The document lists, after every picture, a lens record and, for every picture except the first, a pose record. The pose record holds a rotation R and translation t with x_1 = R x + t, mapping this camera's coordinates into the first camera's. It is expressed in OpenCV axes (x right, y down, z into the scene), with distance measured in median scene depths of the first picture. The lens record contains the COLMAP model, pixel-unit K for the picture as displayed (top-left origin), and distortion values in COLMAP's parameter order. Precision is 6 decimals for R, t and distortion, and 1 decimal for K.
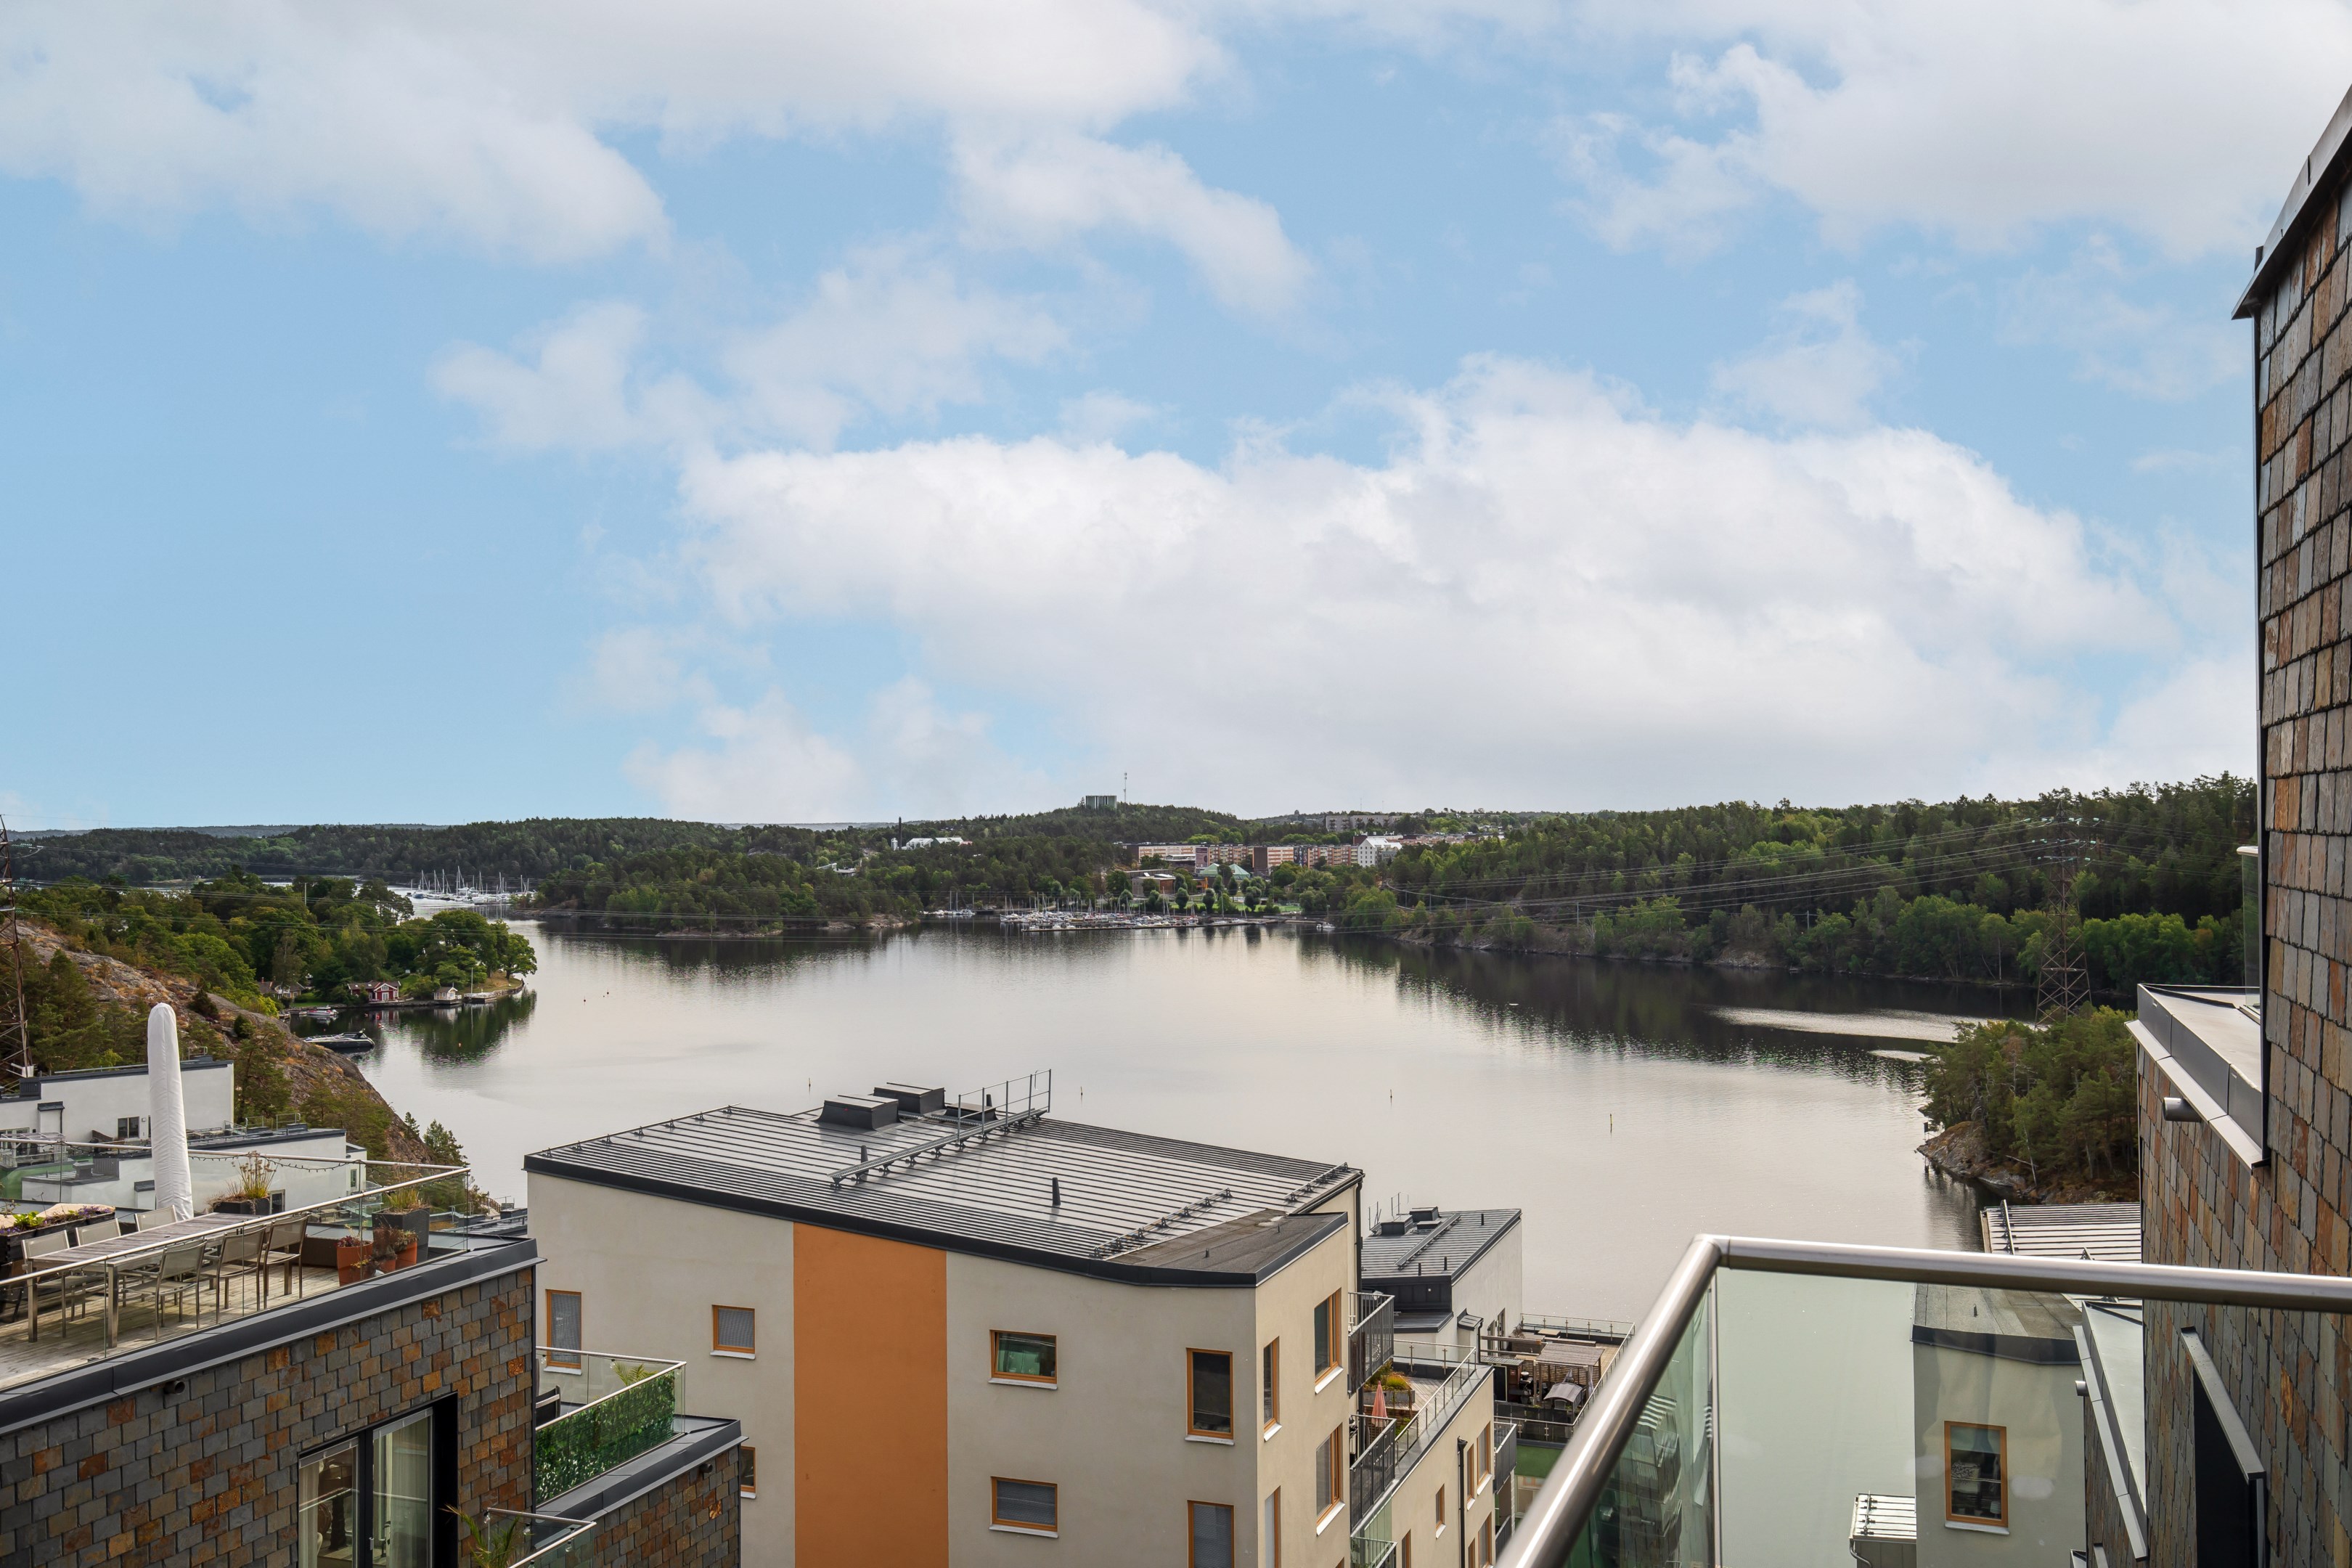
lens RADIAL K [[2013.8, 0, 1176.0], [0, 2013.8, 784.0], [0, 0, 1]] dist [0.030282, 0.003330]
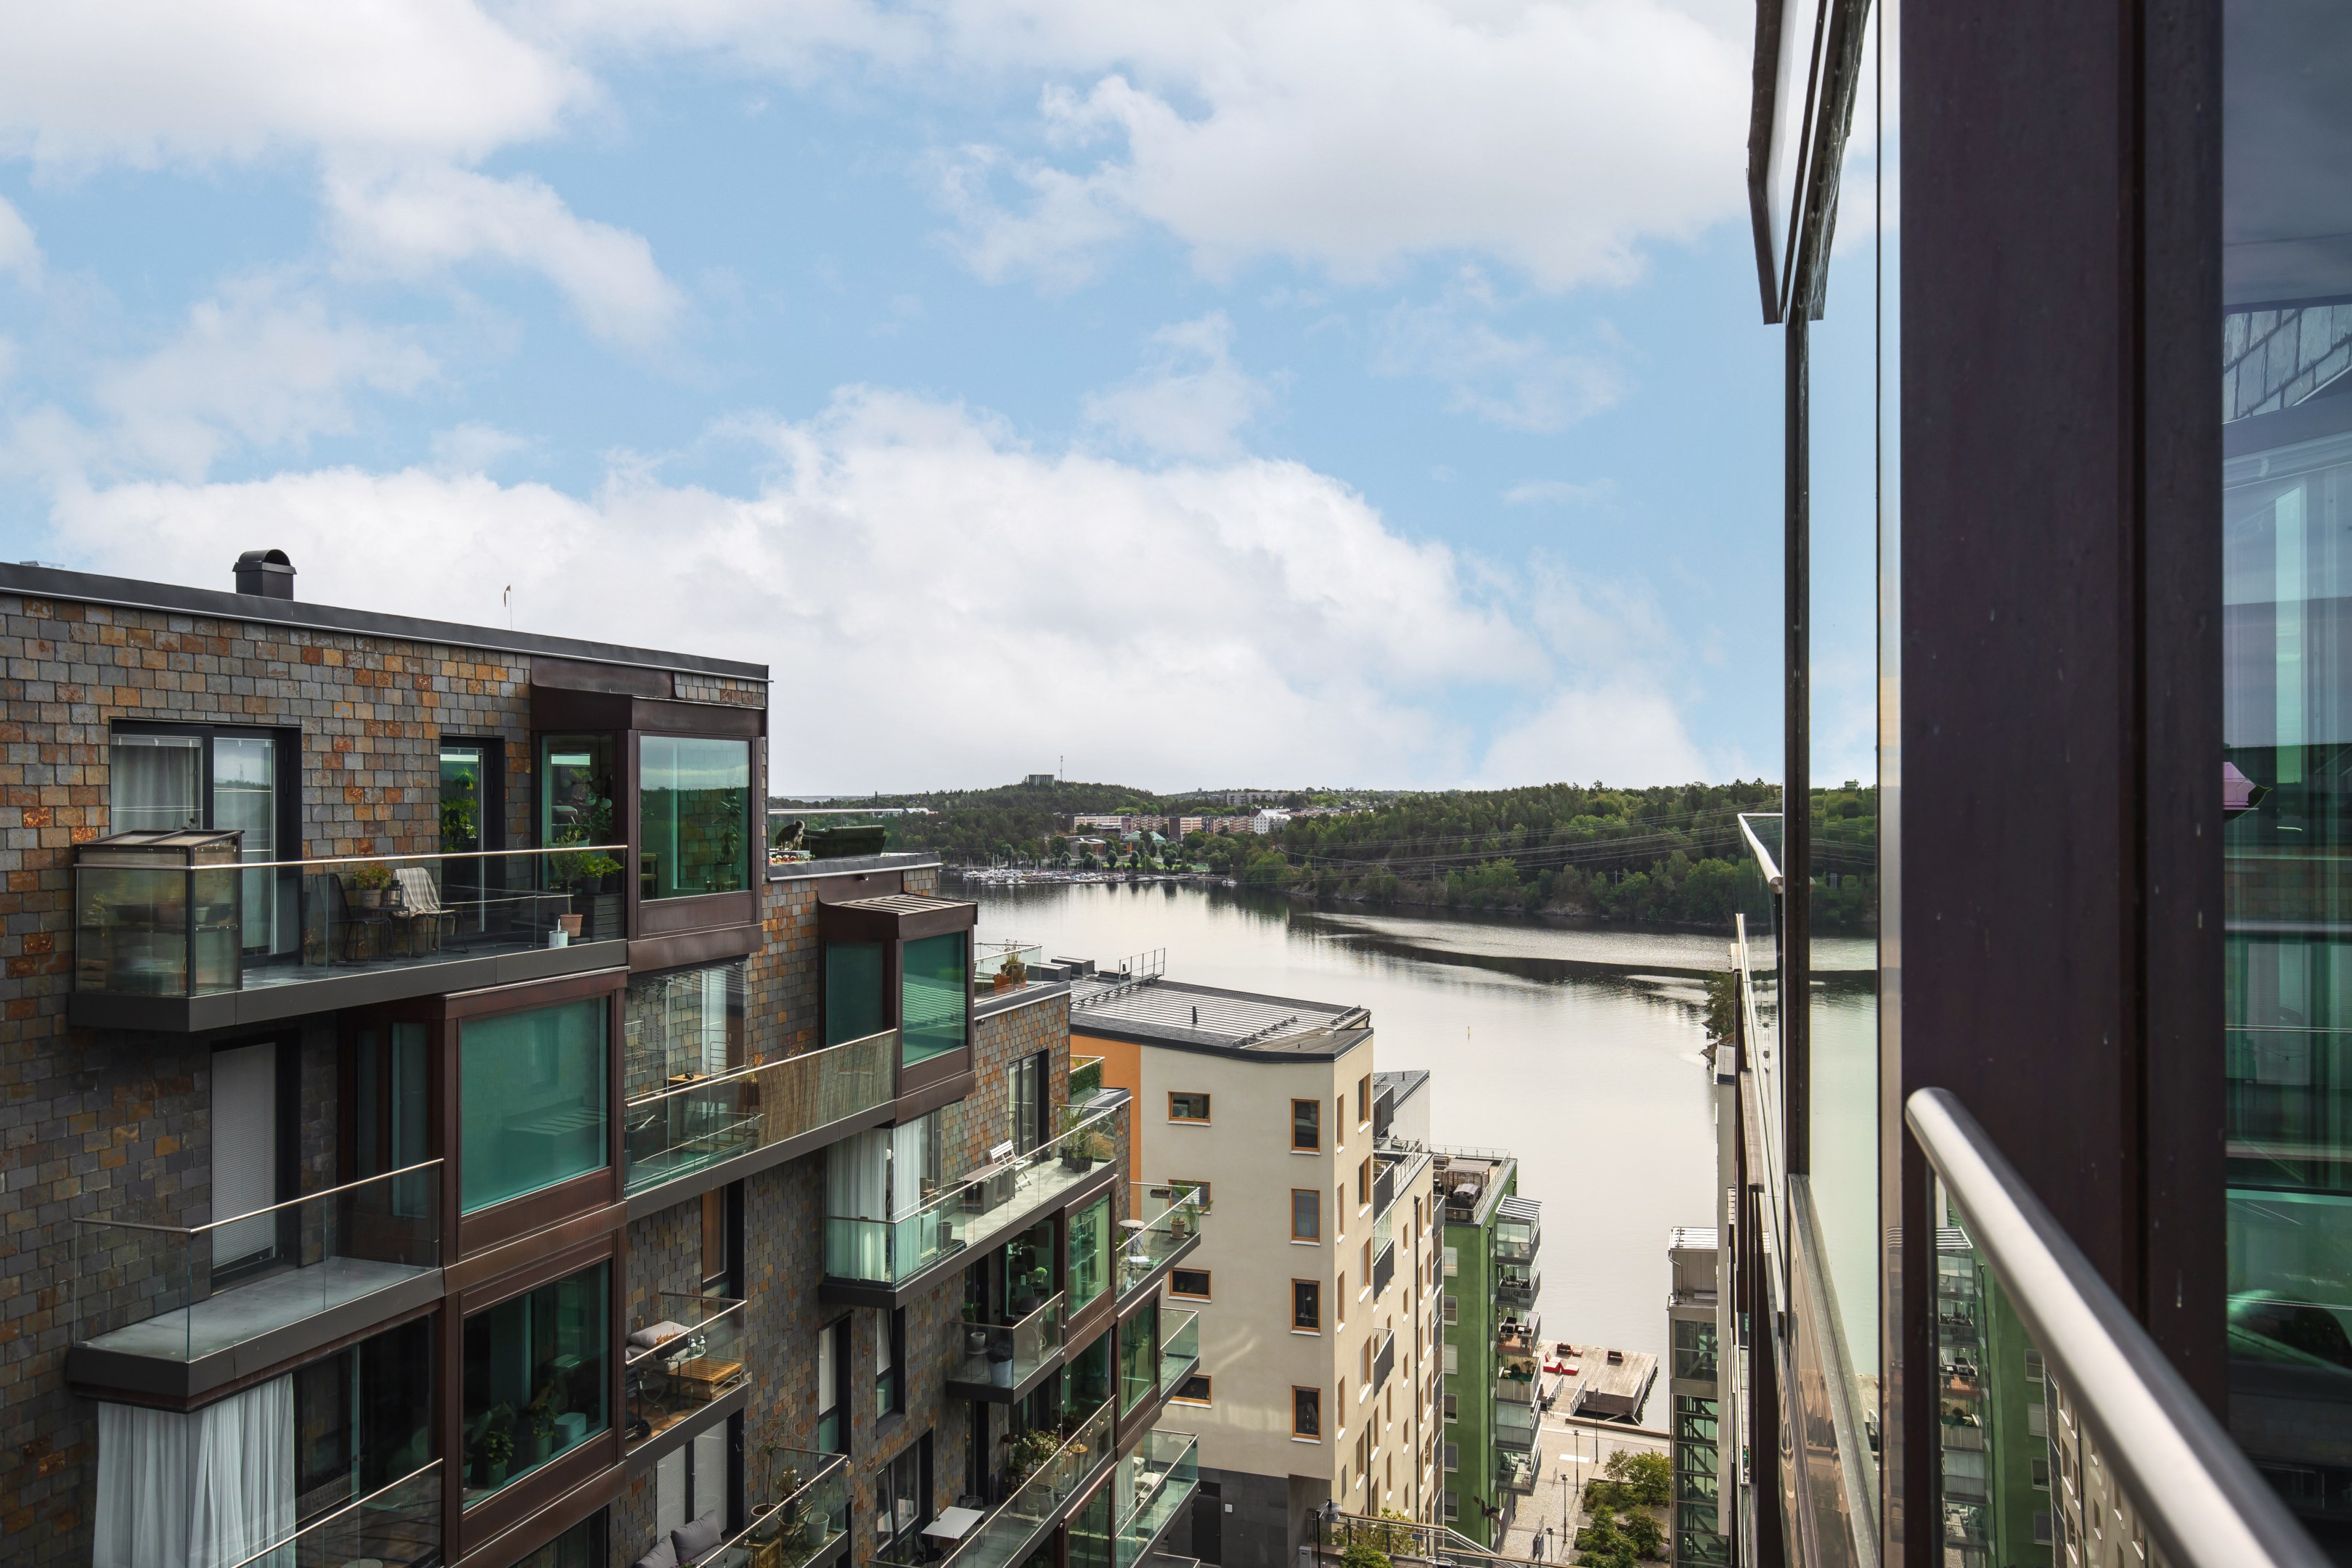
lens RADIAL K [[1653.4, 0, 1176.0], [0, 1653.4, 784.0], [0, 0, 1]] dist [0.003428, -0.001769]
pose [[0.999015, 0.006863, 0.043850, -0.133744], [-0.007344, 0.999915, 0.010814, 0.003062], [-0.043772, -0.011126, 0.998980, -0.320295]]
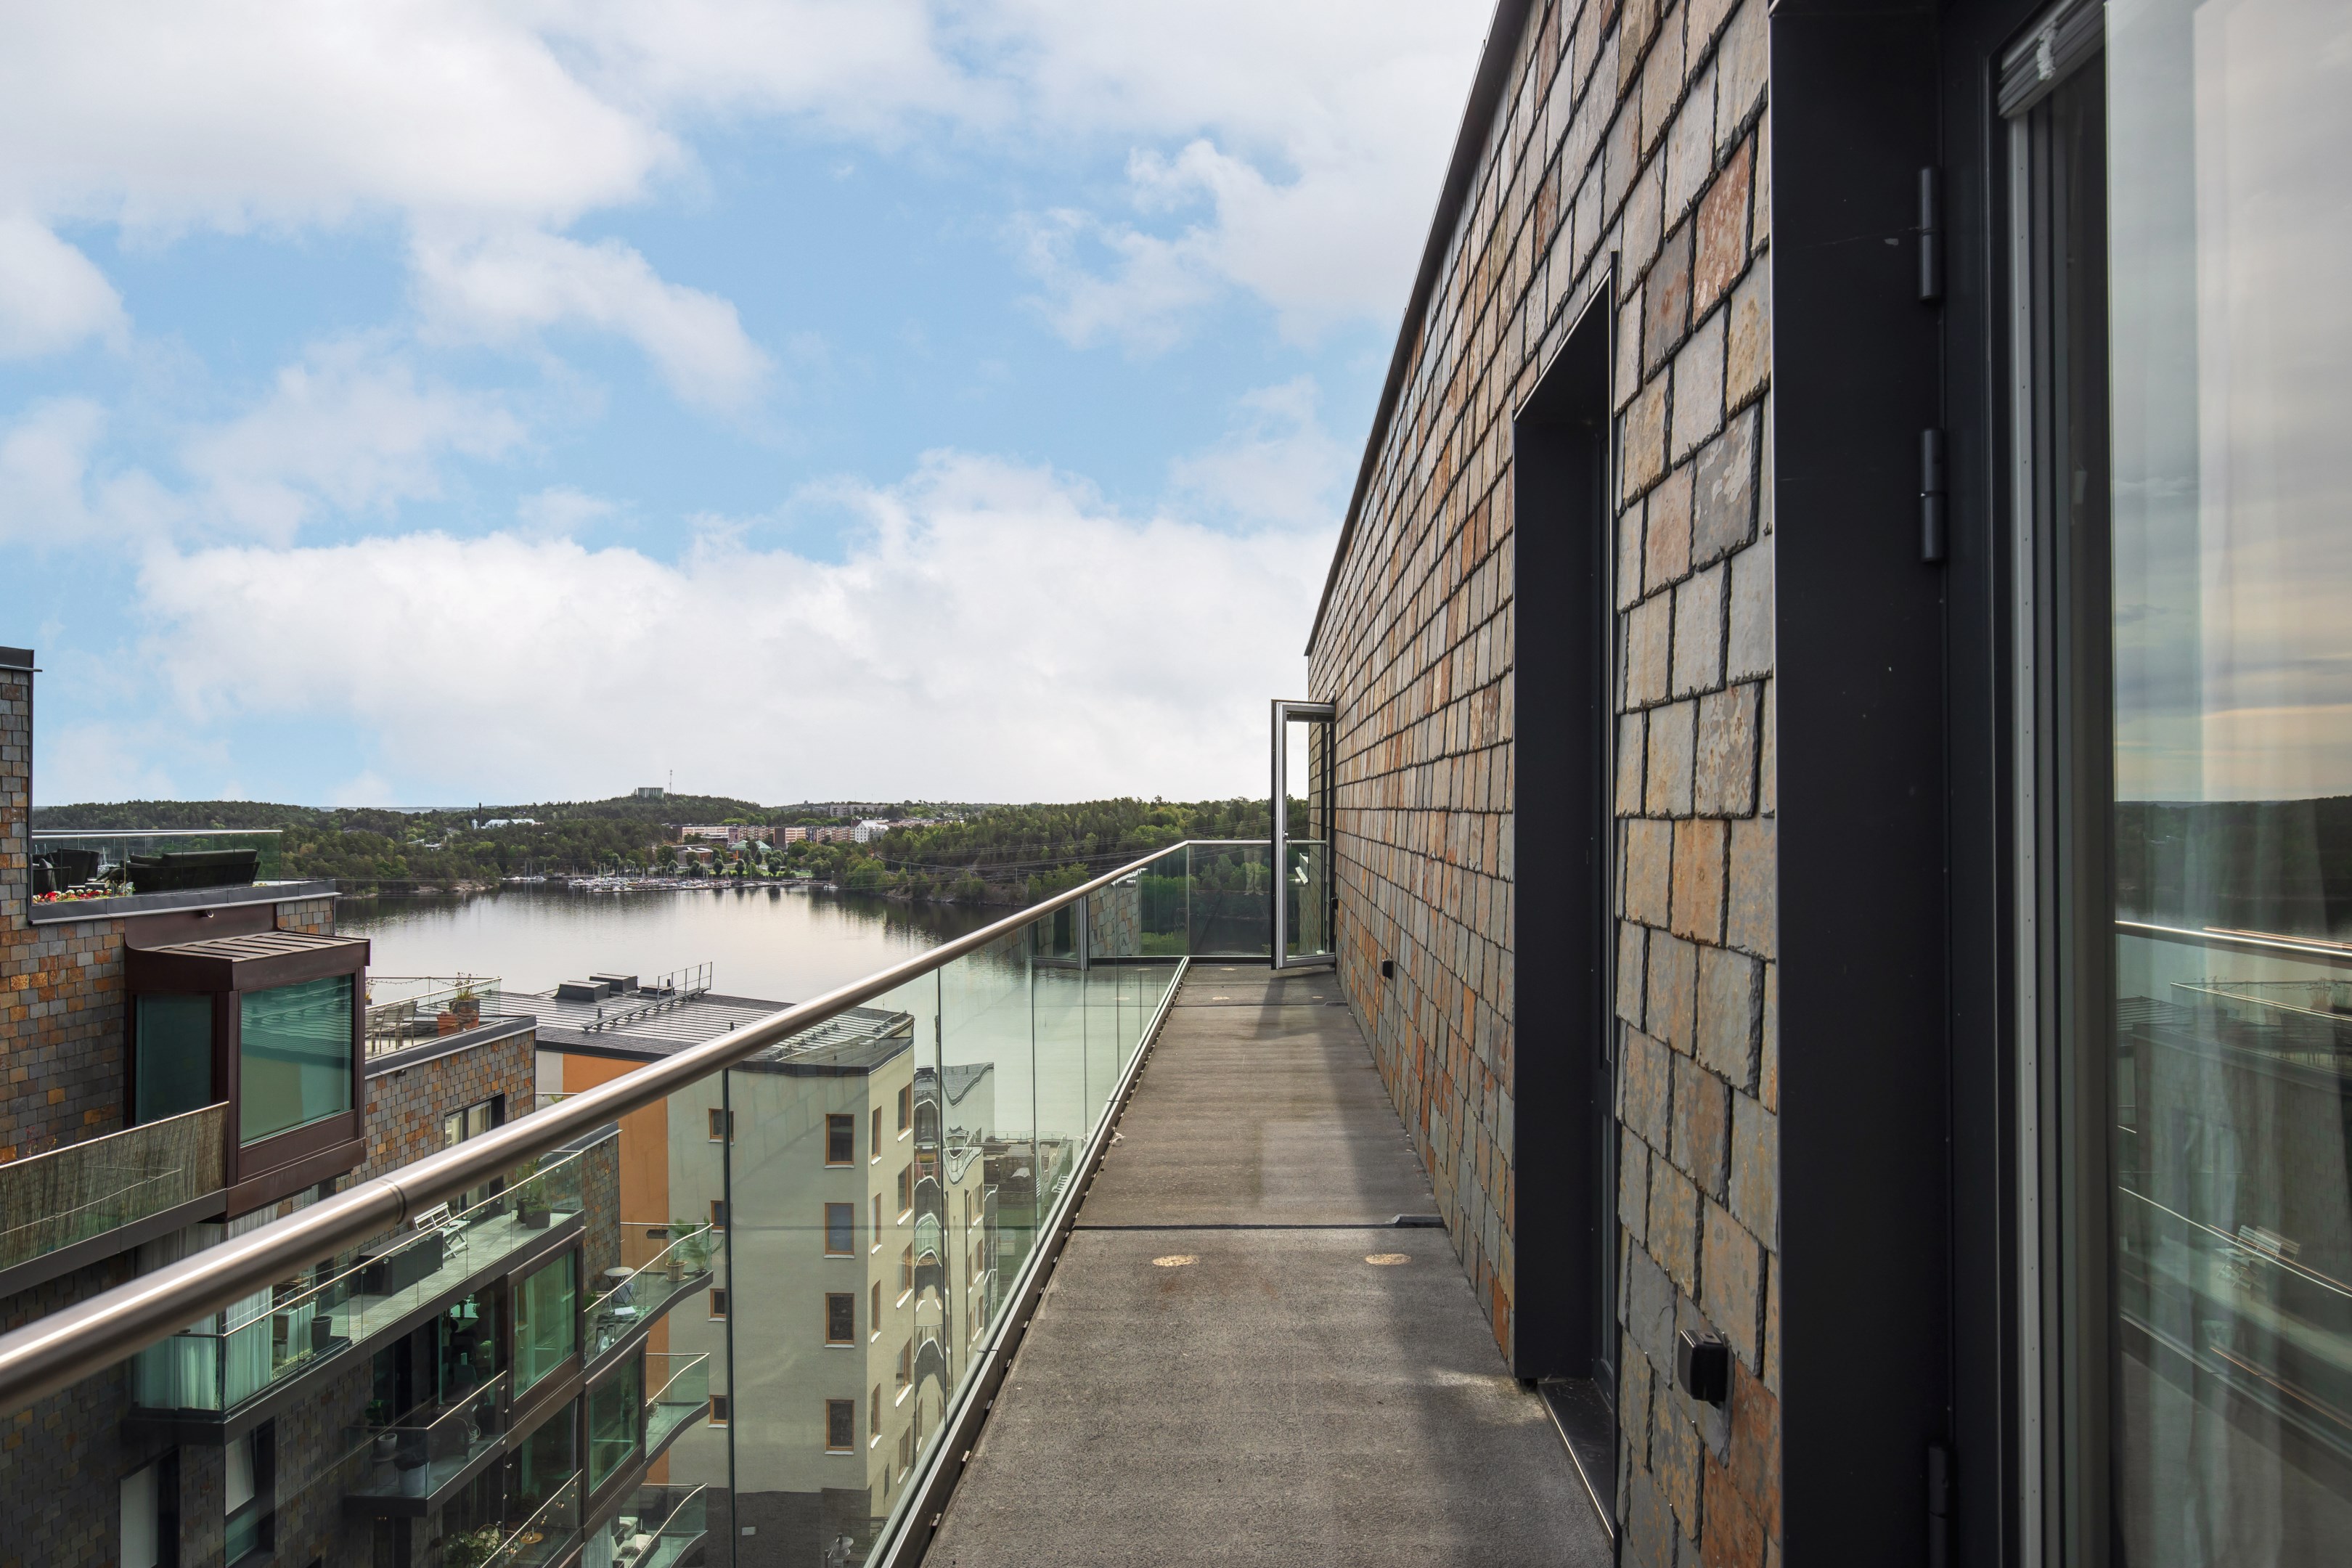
lens RADIAL K [[1469.4, 0, 1185.8], [0, 1469.4, 786.8], [0, 0, 1]] dist [0.002134, 0.000042]
pose [[0.951719, 0.013017, 0.306695, -0.077478], [-0.013872, 0.999904, 0.000608, 0.001947], [-0.306658, -0.004833, 0.951808, -0.224743]]
